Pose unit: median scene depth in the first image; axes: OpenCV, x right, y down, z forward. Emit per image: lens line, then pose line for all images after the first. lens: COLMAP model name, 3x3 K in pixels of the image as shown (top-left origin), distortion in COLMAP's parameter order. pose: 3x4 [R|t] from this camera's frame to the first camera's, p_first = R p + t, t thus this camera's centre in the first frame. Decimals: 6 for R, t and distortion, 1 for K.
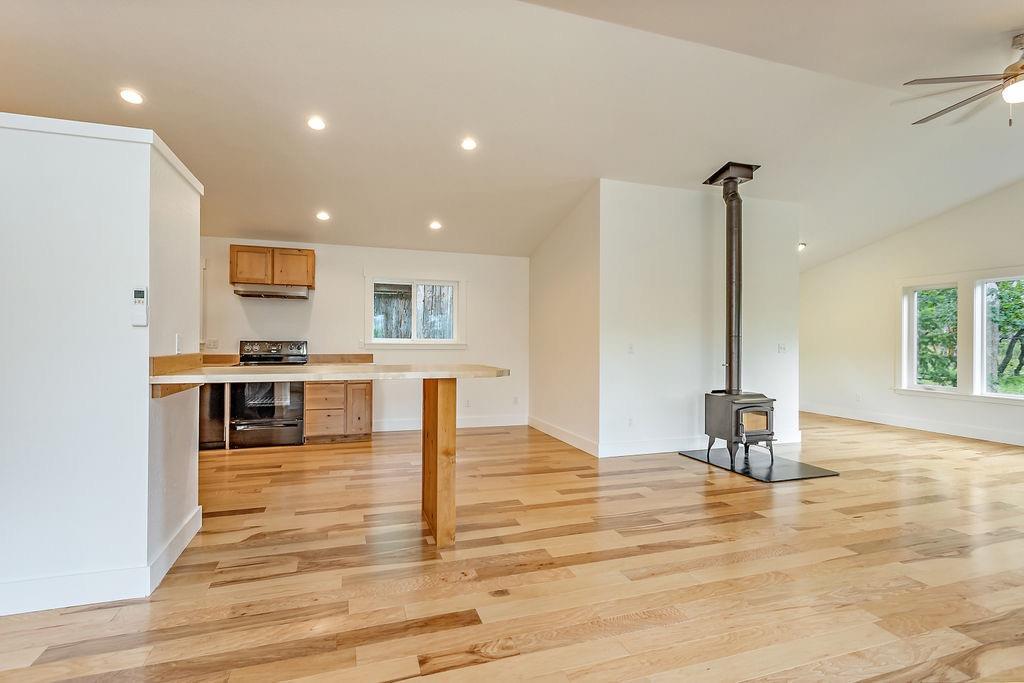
lens RADIAL K [[492.1, 0, 507.9], [0, 492.1, 337.9], [0, 0, 1]] dist [0.003773, 0.002310]
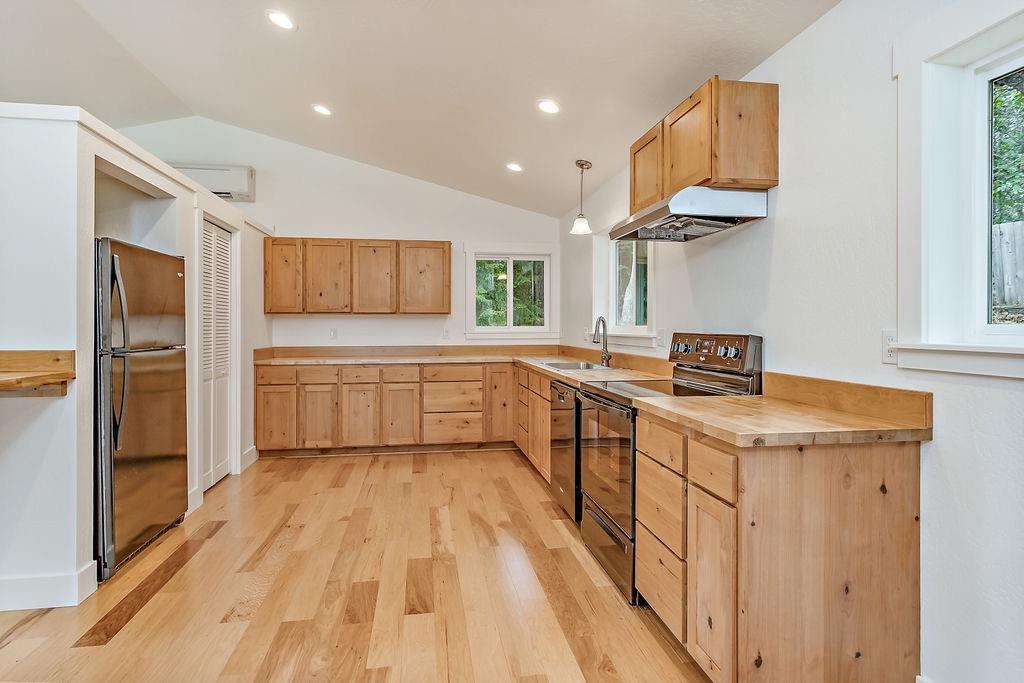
lens RADIAL K [[541.5, 0, 508.8], [0, 541.5, 327.4], [0, 0, 1]] dist [0.003038, 0.000131]
pose [[-0.163098, -0.004909, -0.986598, 0.022396], [0.002101, 0.999984, -0.005323, 0.004166], [0.986608, -0.002942, -0.163085, 1.688648]]
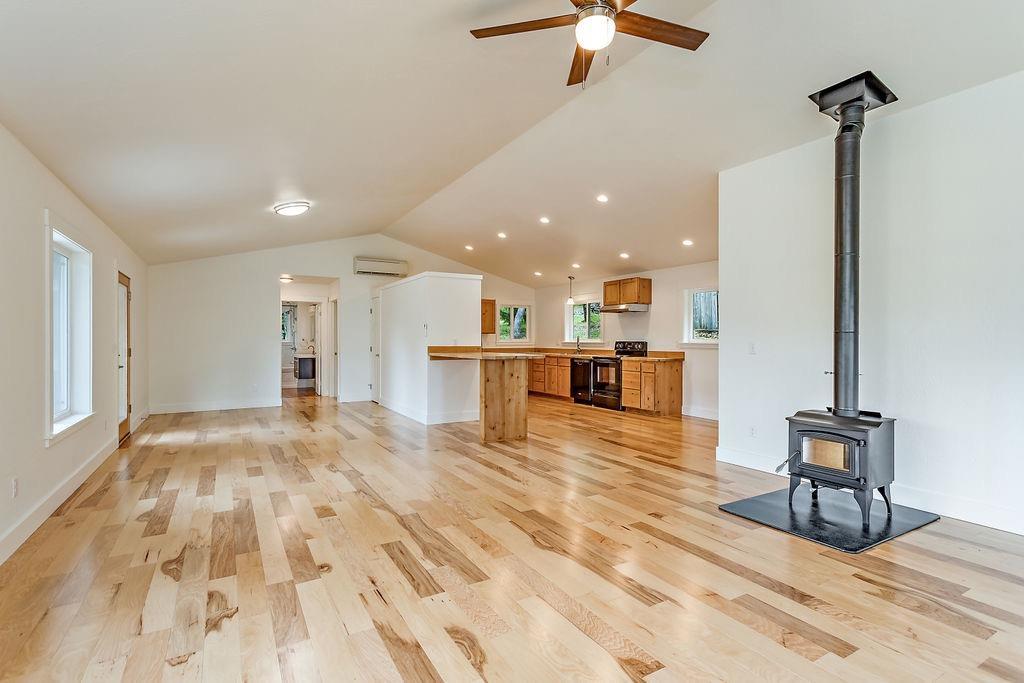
lens RADIAL K [[492.1, 0, 514.7], [0, 492.1, 341.4], [0, 0, 1]] dist [0.003773, 0.002310]
pose [[0.206856, -0.001690, -0.978370, 1.698551], [0.003922, 0.999992, -0.000898, 0.010873], [0.978364, -0.003652, 0.206861, 0.650848]]
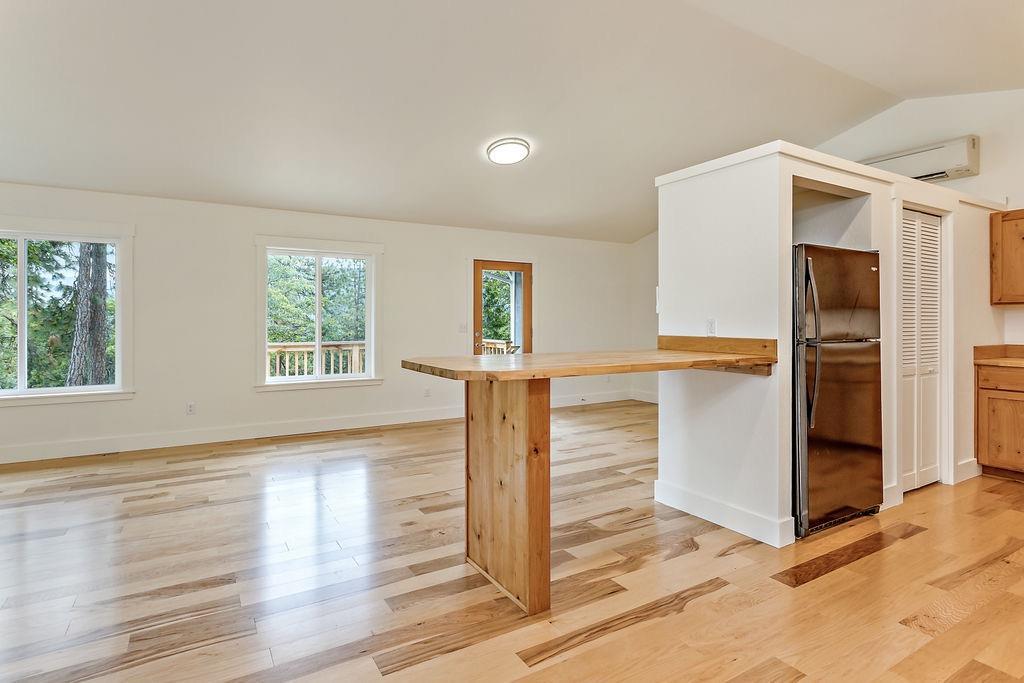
lens RADIAL K [[541.5, 0, 509.9], [0, 541.5, 322.3], [0, 0, 1]] dist [0.003038, 0.000131]
pose [[-0.977261, -0.005147, -0.211978, 0.018067], [-0.005211, 0.999986, -0.000255, 0.004142], [0.211977, 0.000855, -0.977274, 1.773392]]
